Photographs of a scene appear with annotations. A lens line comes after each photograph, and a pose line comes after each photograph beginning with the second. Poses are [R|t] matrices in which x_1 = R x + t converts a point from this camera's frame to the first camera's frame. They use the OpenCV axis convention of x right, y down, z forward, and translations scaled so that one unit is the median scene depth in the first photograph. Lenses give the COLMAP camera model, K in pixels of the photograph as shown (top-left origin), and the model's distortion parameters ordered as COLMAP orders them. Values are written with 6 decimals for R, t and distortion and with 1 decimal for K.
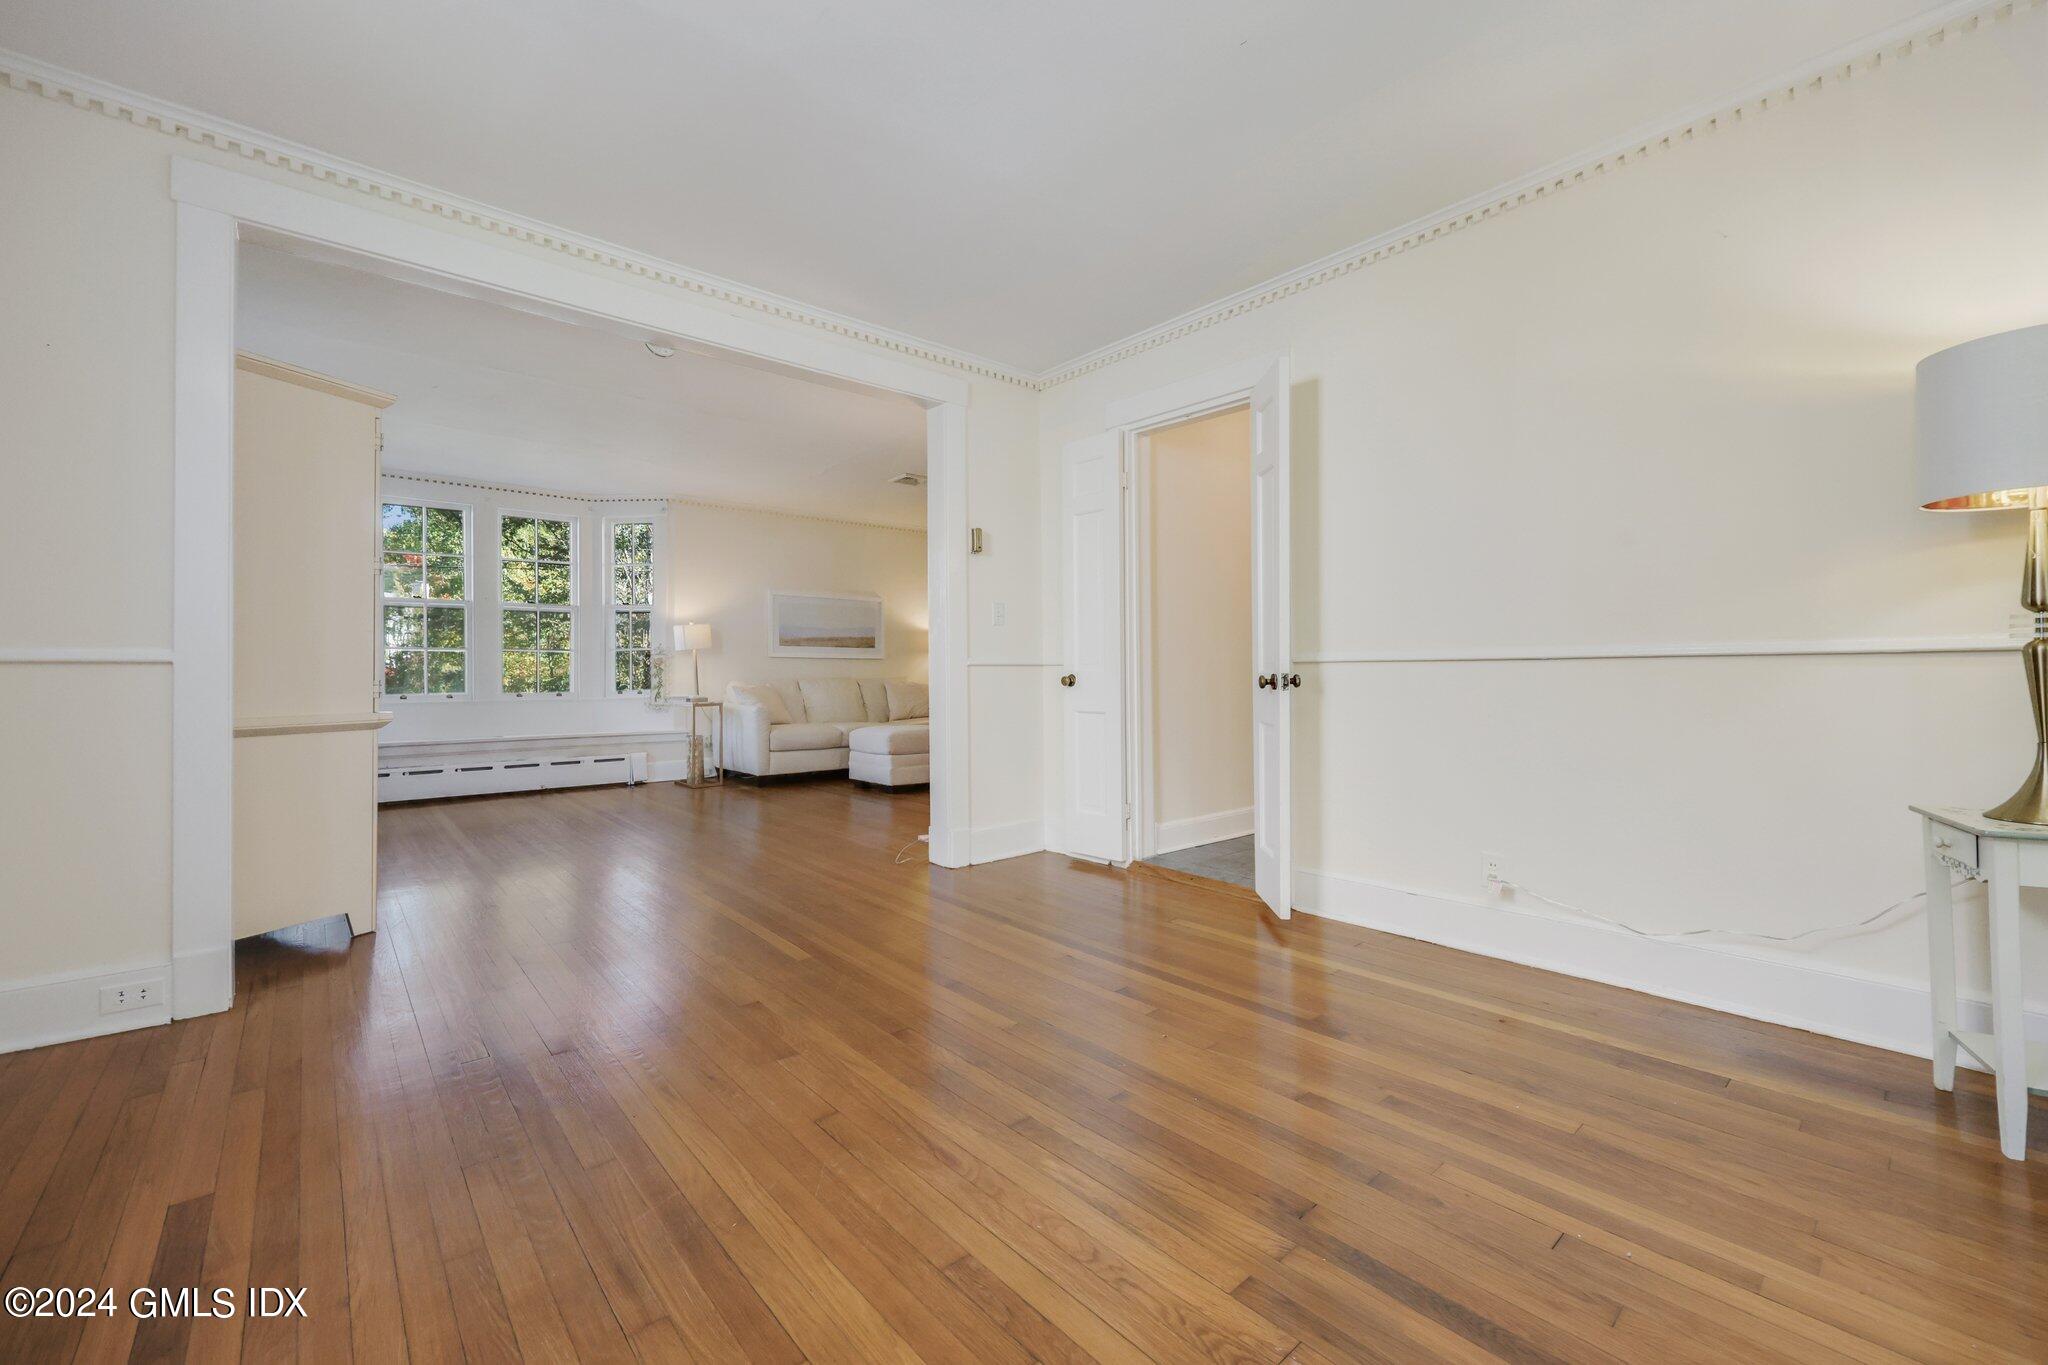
lens RADIAL K [[824.1, 0, 1023.5], [0, 824.1, 665.1], [0, 0, 1]] dist [-0.000887, 0.001083]
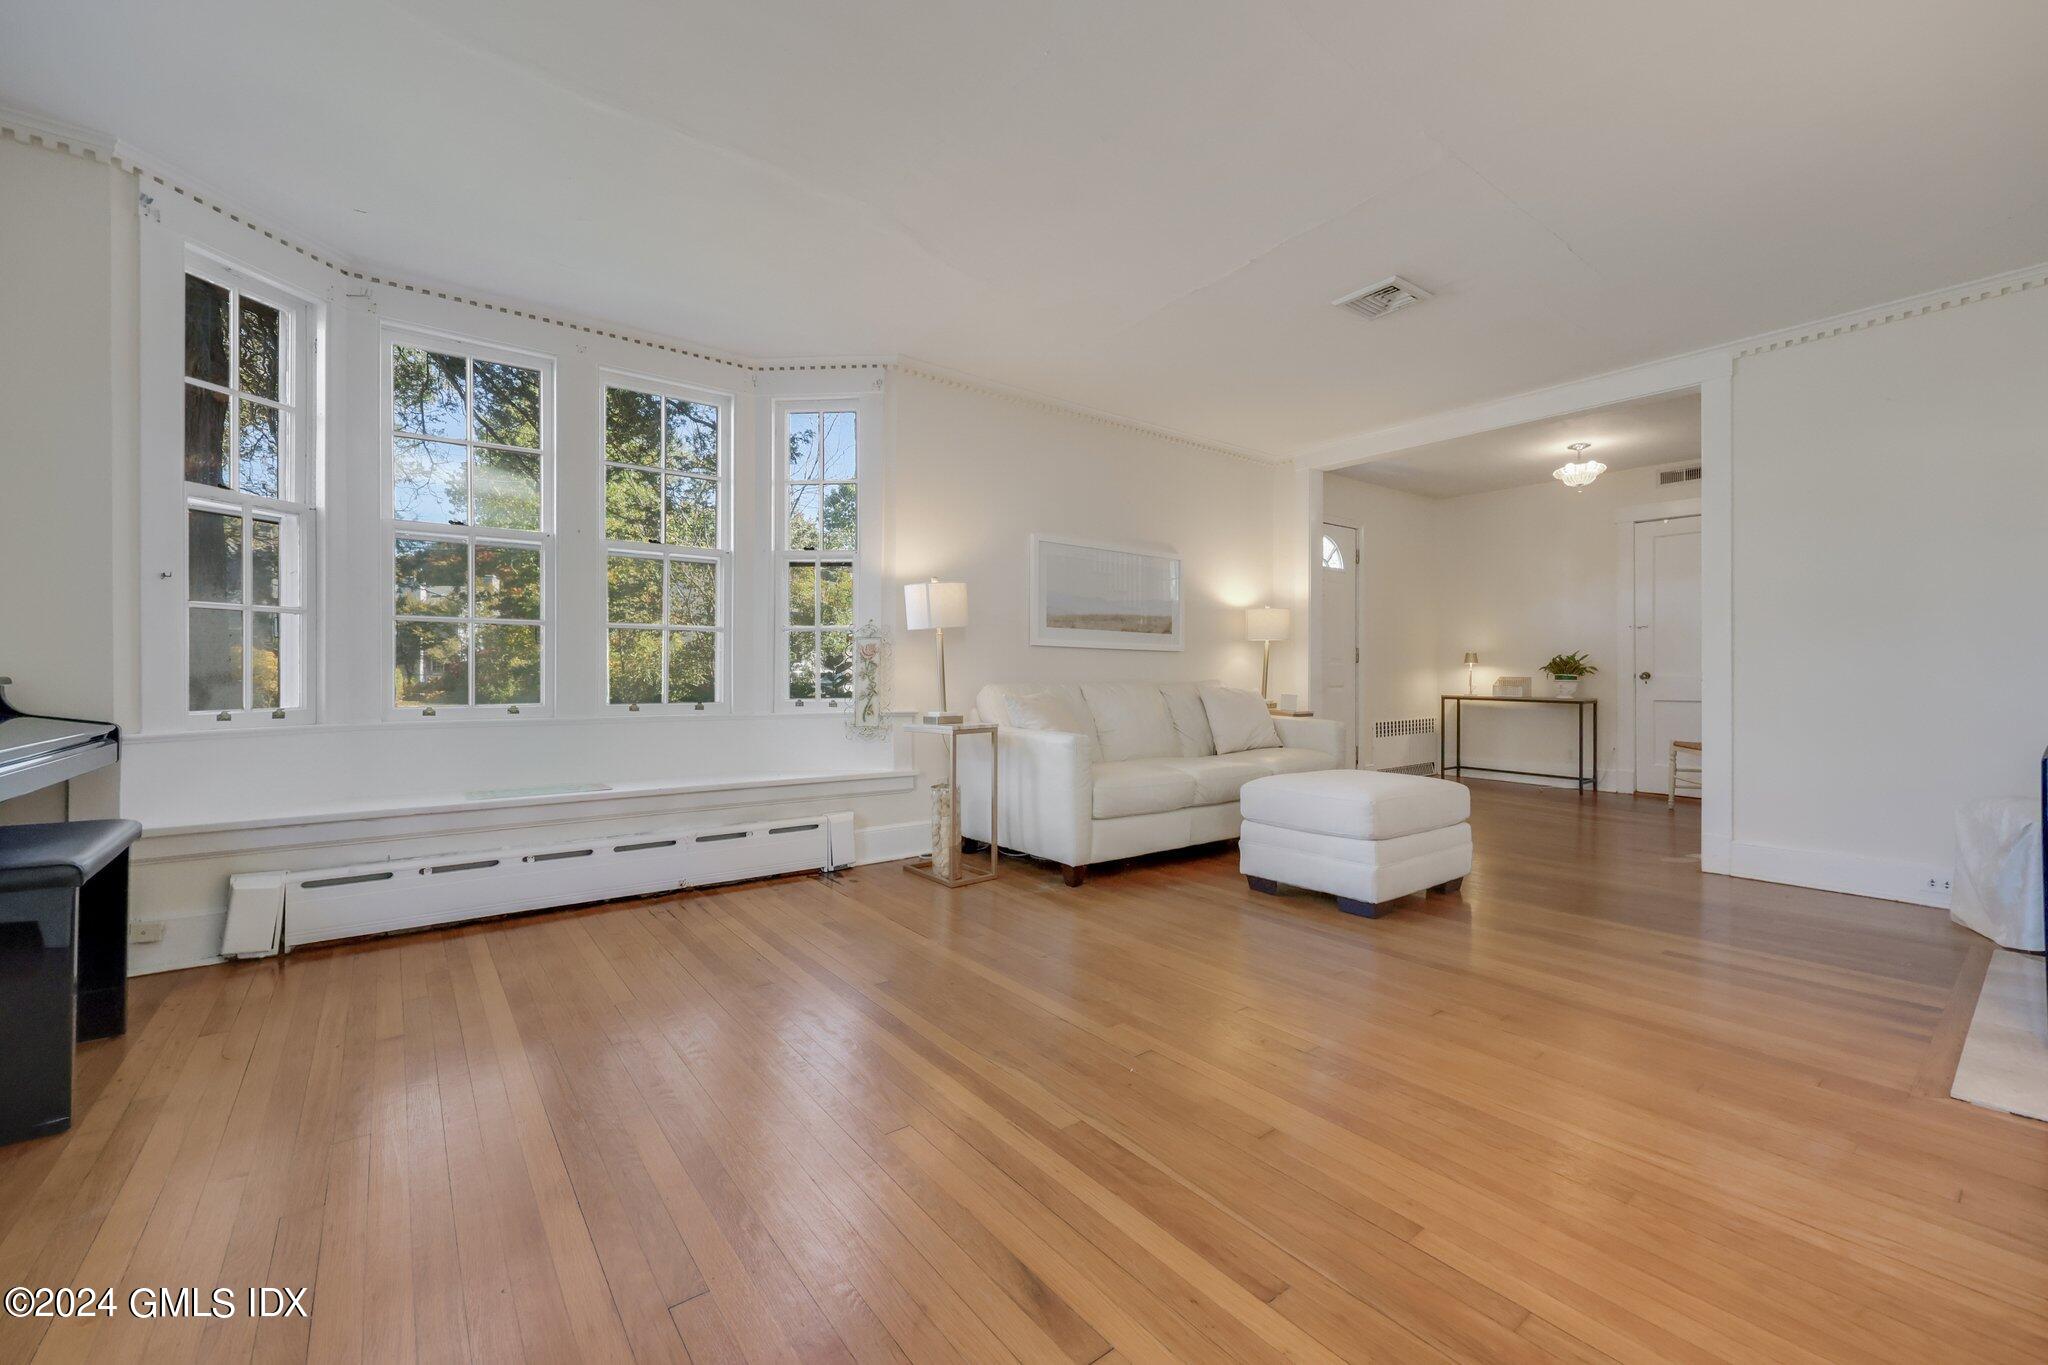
lens RADIAL K [[824.1, 0, 1023.9], [0, 824.1, 670.9], [0, 0, 1]] dist [-0.000887, 0.001083]
pose [[0.998226, 0.010292, -0.058647, -0.310113], [-0.009897, 0.999926, 0.007034, 0.005021], [0.058715, -0.006441, 0.998254, 0.450342]]
